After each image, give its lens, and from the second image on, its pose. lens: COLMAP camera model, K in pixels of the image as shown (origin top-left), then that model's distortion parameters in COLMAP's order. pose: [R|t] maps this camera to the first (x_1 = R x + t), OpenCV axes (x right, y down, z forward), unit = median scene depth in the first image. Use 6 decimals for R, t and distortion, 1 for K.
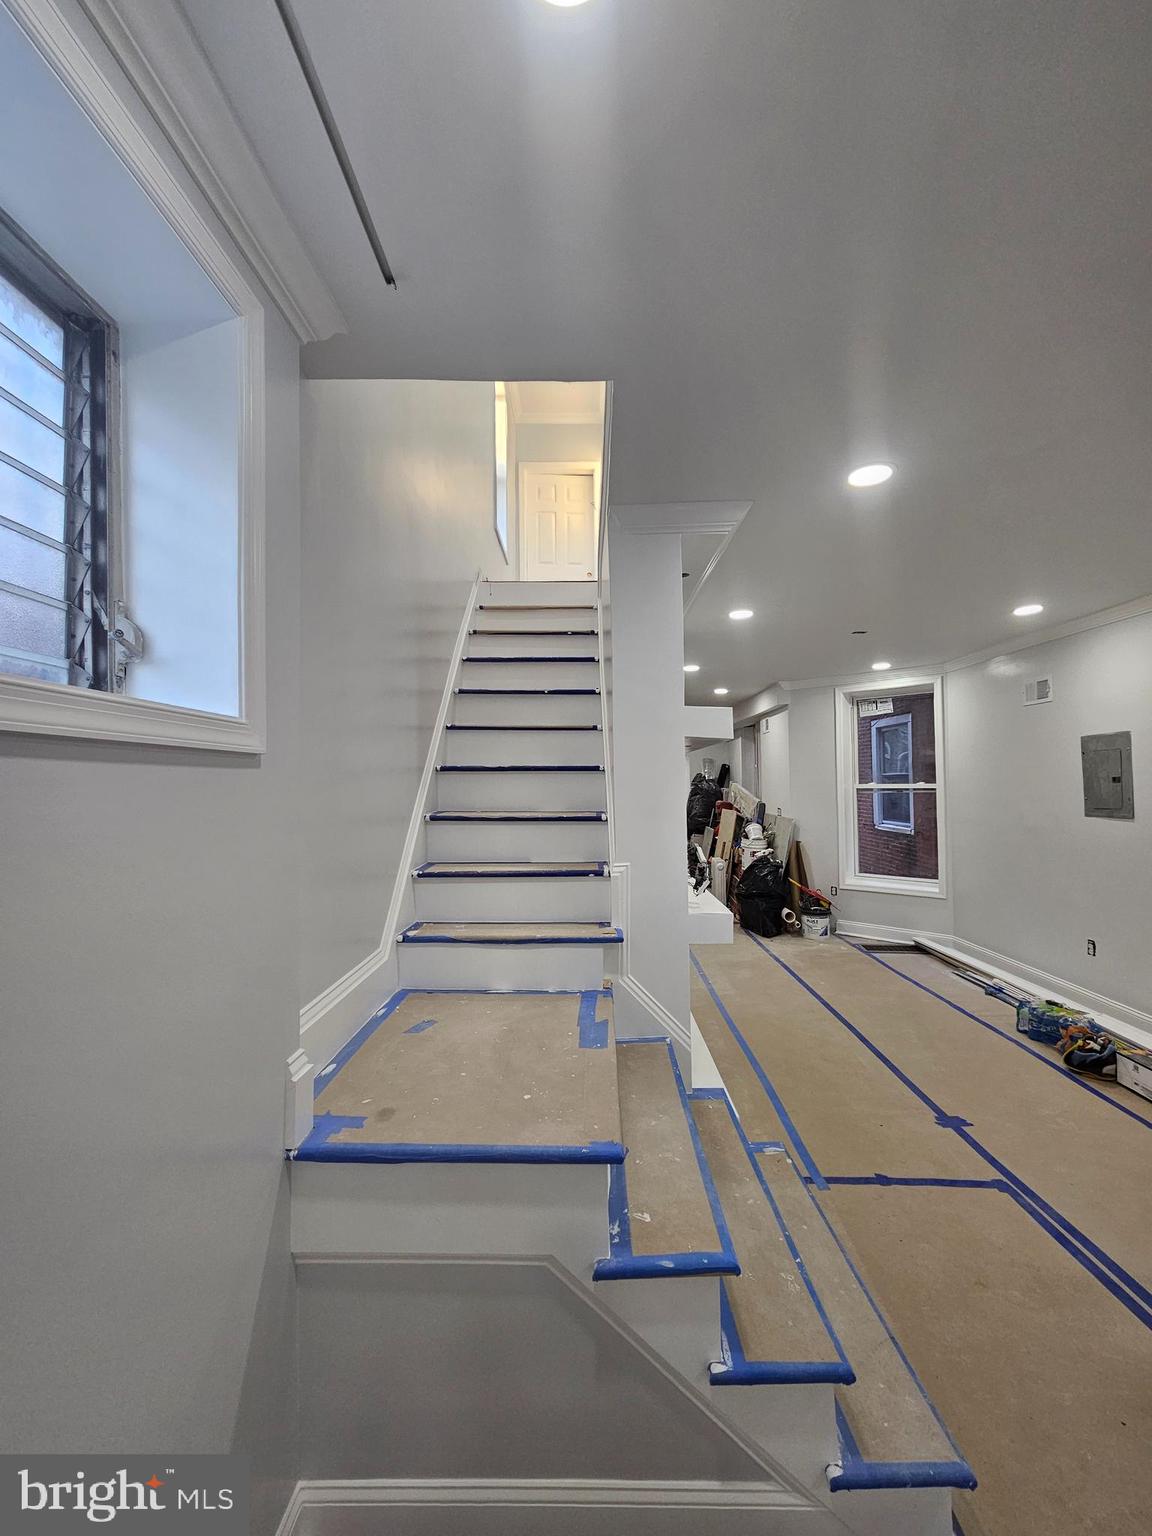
lens RADIAL K [[628.4, 0, 574.3], [0, 628.4, 765.7], [0, 0, 1]] dist [0.002152, 0.000973]
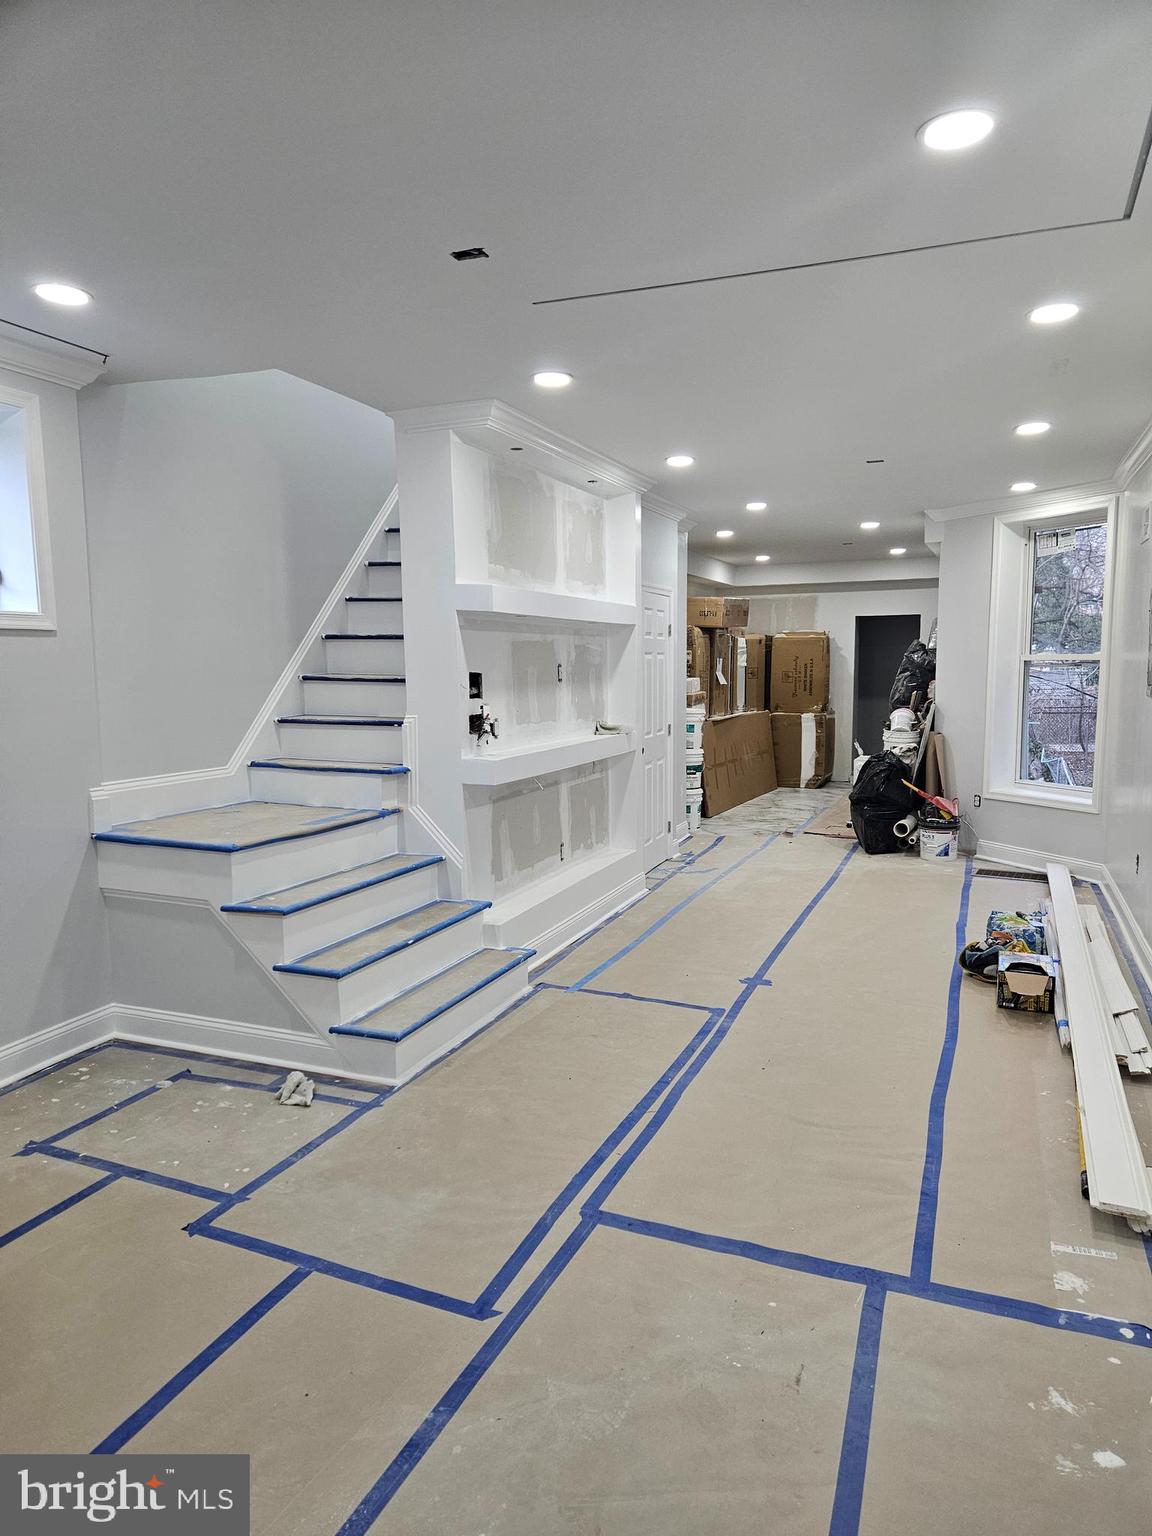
lens RADIAL K [[1010.0, 0, 582.3], [0, 1010.0, 772.1], [0, 0, 1]] dist [0.058375, 0.000162]
pose [[0.931220, 0.046611, -0.361466, 0.836613], [0.004914, 0.990092, 0.140333, -0.007851], [0.364425, -0.132457, 0.921764, -0.537445]]
